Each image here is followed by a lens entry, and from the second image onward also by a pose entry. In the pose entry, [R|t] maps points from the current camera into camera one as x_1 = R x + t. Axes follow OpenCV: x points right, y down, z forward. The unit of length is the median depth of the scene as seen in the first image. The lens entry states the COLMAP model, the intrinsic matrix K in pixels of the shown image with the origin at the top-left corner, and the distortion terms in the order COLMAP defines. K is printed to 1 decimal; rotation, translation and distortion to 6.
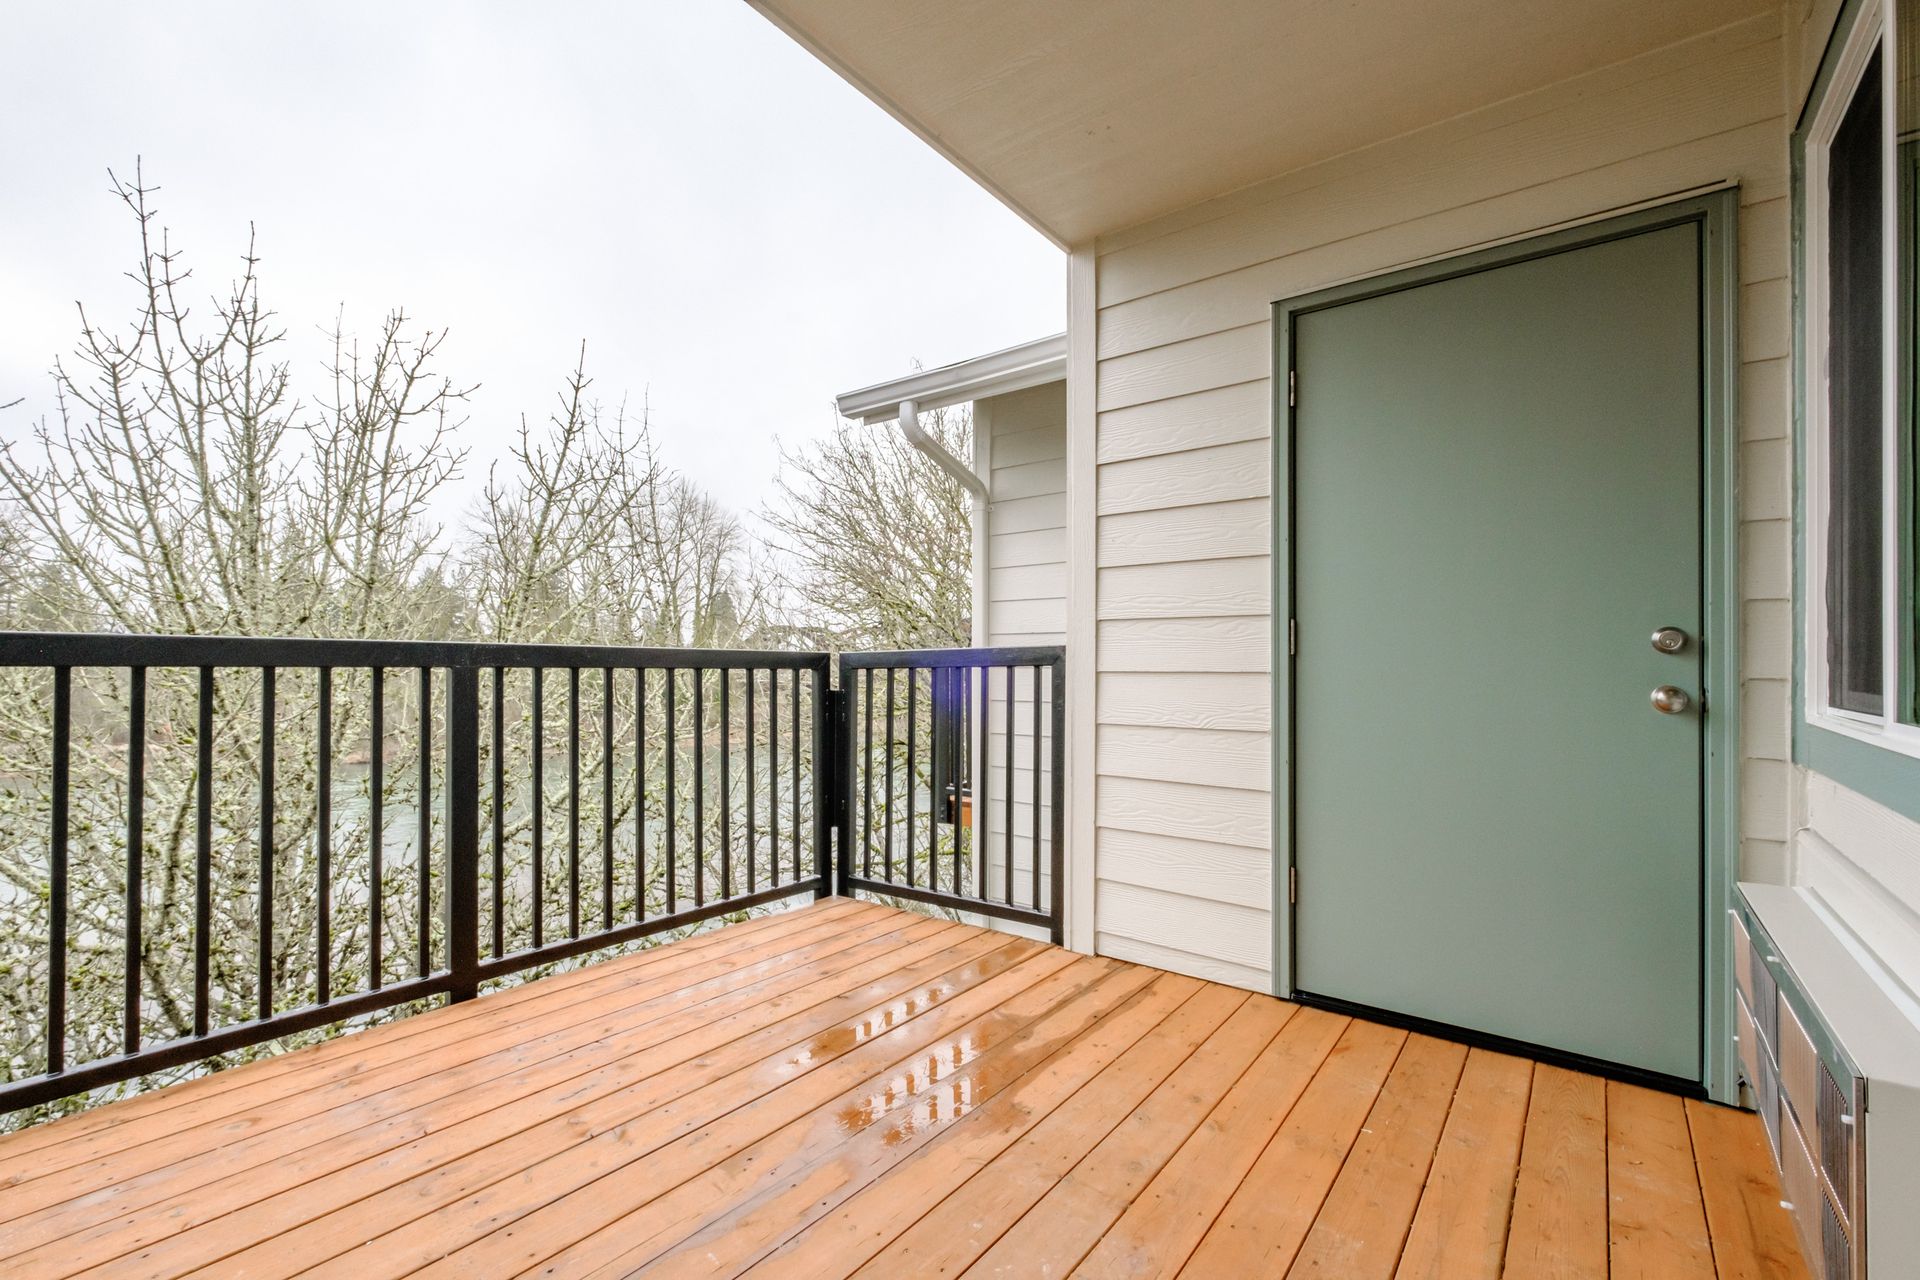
lens RADIAL K [[827.0, 0, 956.3], [0, 827.0, 656.4], [0, 0, 1]] dist [-0.004628, -0.001034]
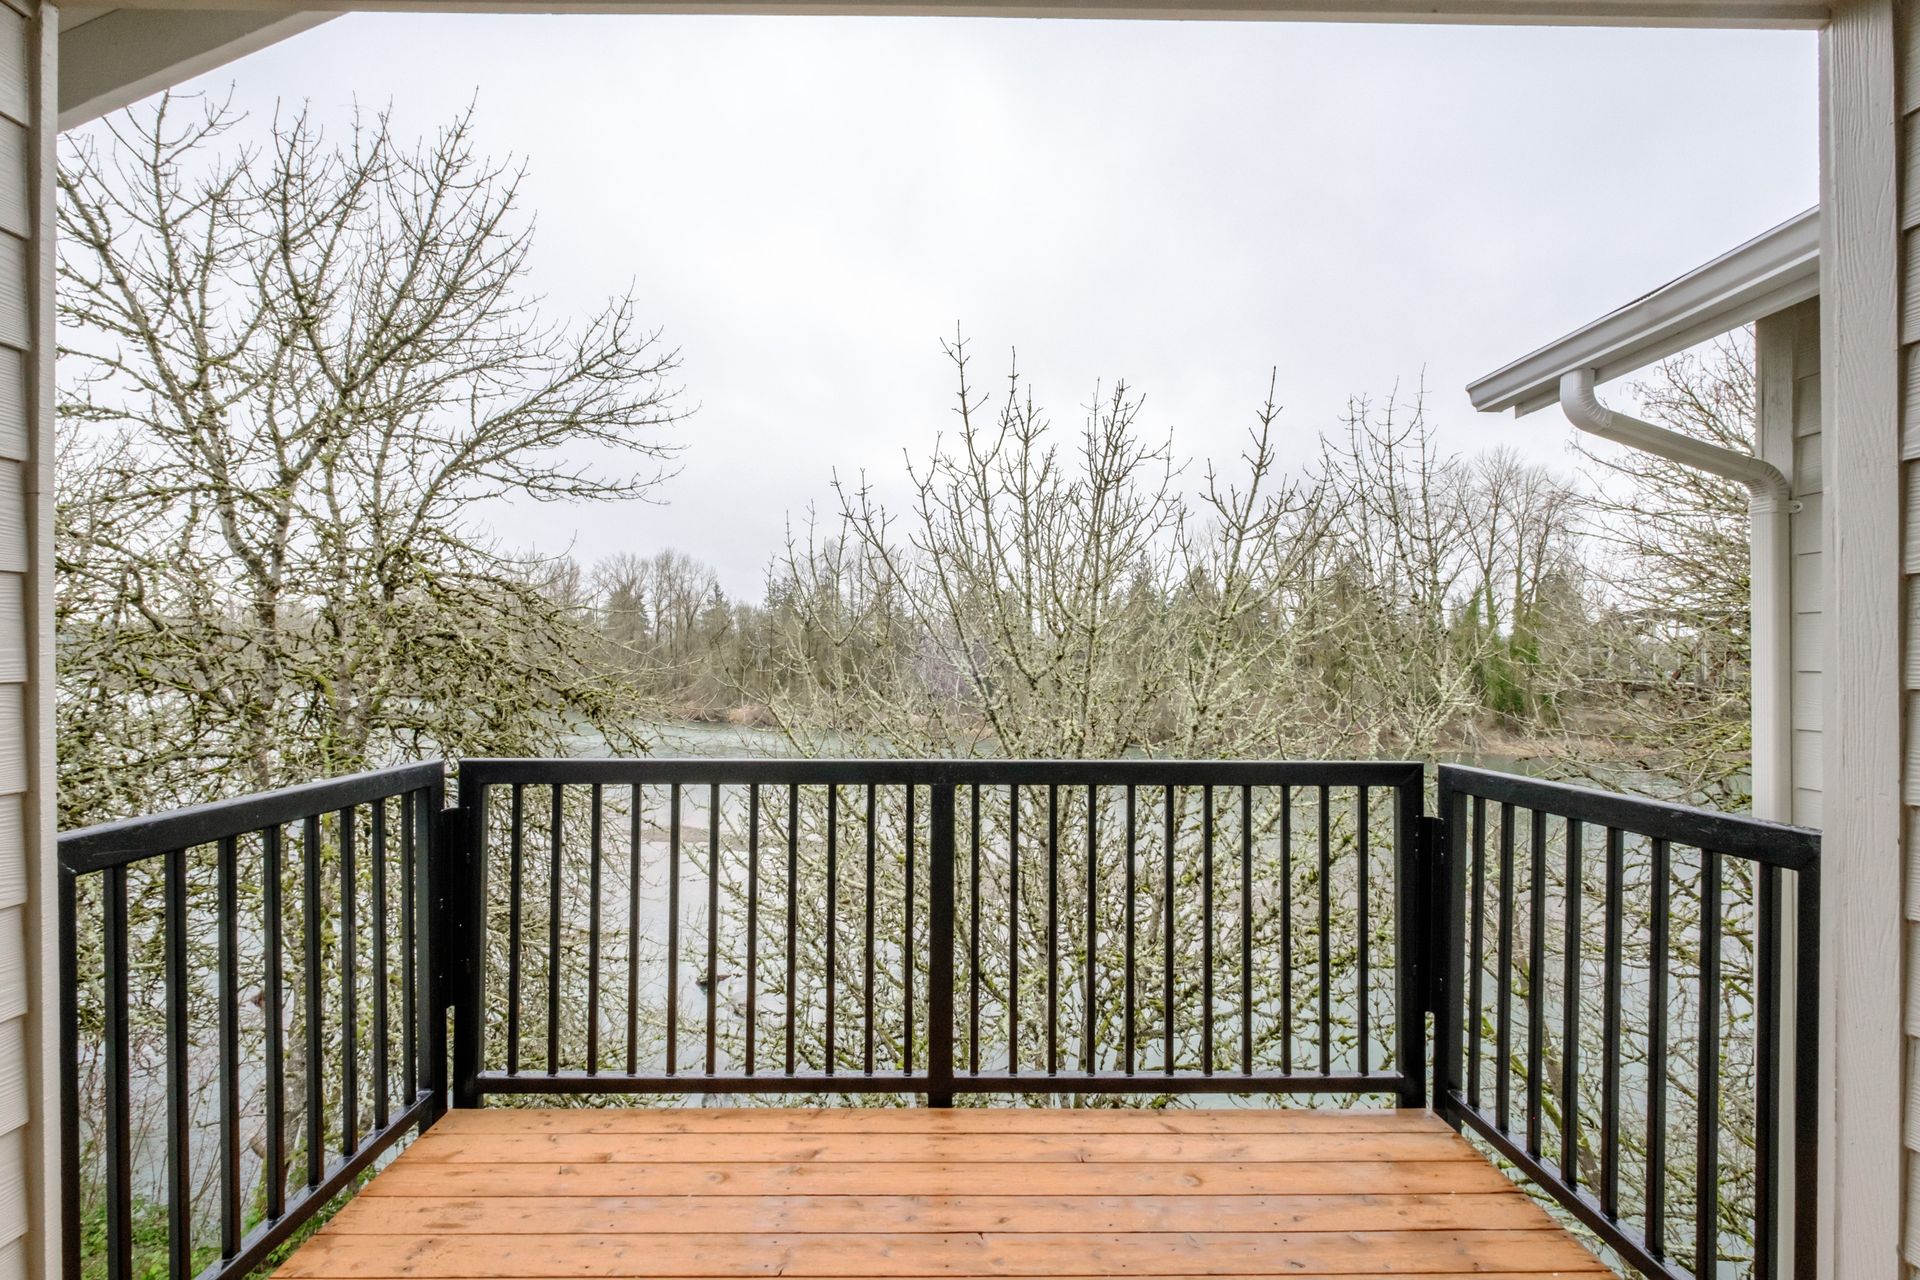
lens RADIAL K [[827.0, 0, 956.8], [0, 827.0, 655.7], [0, 0, 1]] dist [-0.004628, -0.001034]
pose [[0.619259, 0.000716, -0.785186, 0.187915], [0.004540, 0.999980, 0.004492, -0.125314], [0.785174, -0.006346, 0.619243, 0.308388]]
